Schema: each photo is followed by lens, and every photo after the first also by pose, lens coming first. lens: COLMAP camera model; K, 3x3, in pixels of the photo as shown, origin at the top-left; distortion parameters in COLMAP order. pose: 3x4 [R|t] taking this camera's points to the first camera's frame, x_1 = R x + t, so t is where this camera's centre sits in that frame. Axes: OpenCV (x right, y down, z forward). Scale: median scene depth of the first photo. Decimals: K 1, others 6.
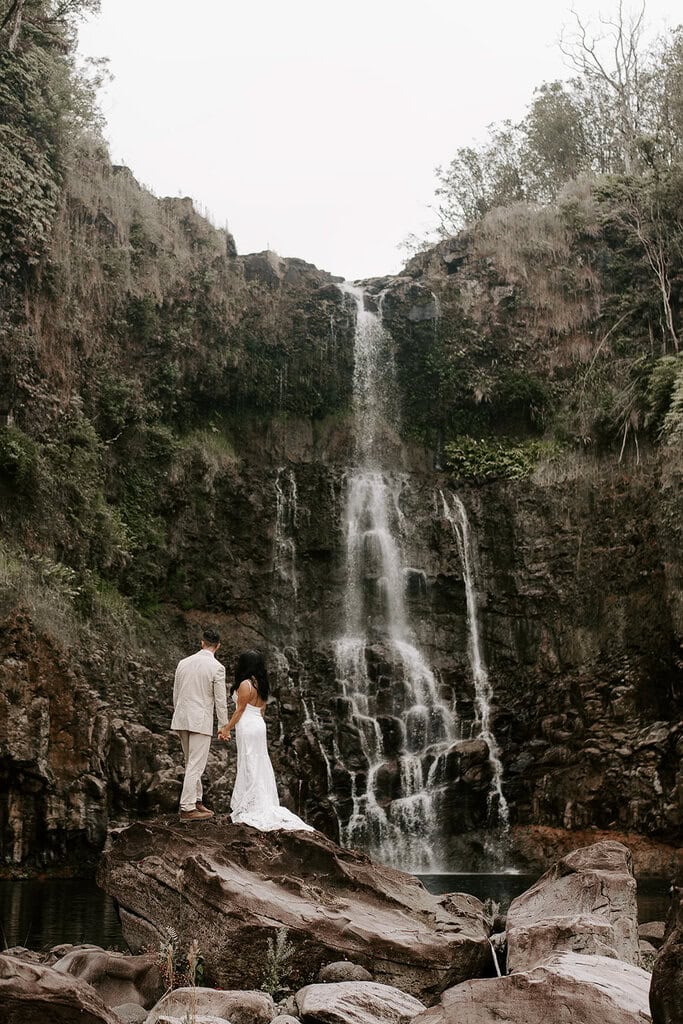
lens RADIAL K [[1605.1, 0, 343.3], [0, 1605.1, 513.5], [0, 0, 1]] dist [-0.001964, 0.000000]
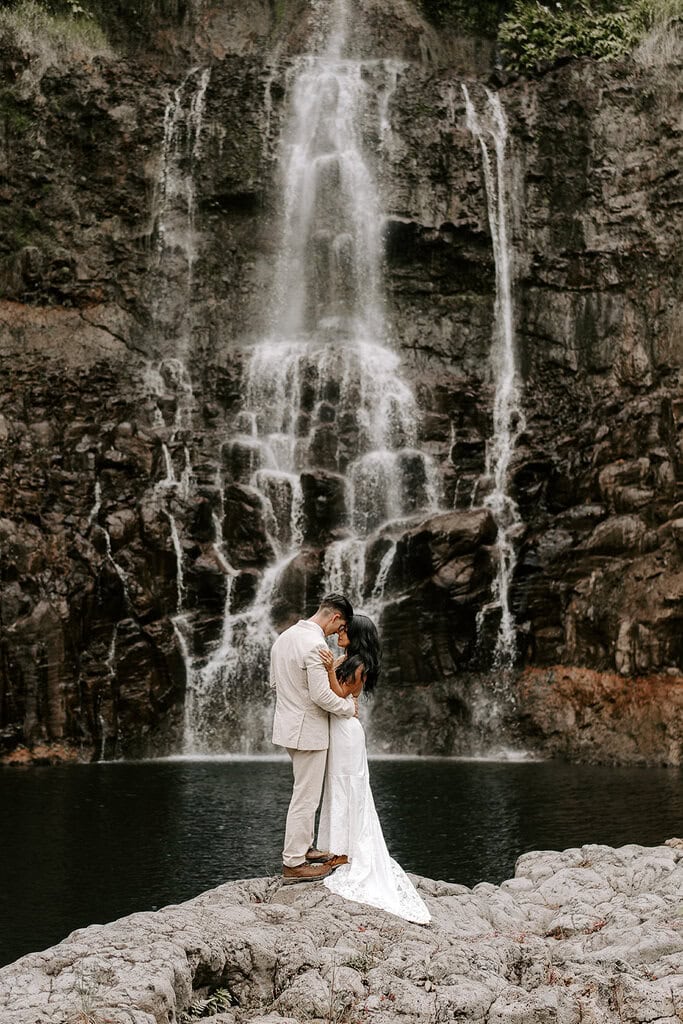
lens RADIAL K [[1605.1, 0, 339.9], [0, 1605.1, 509.1], [0, 0, 1]] dist [-0.001964, 0.000000]
pose [[0.969351, -0.023544, -0.244550, 0.164261], [0.049711, 0.993604, 0.101386, 0.080710], [0.240599, -0.110436, 0.964322, 0.450320]]
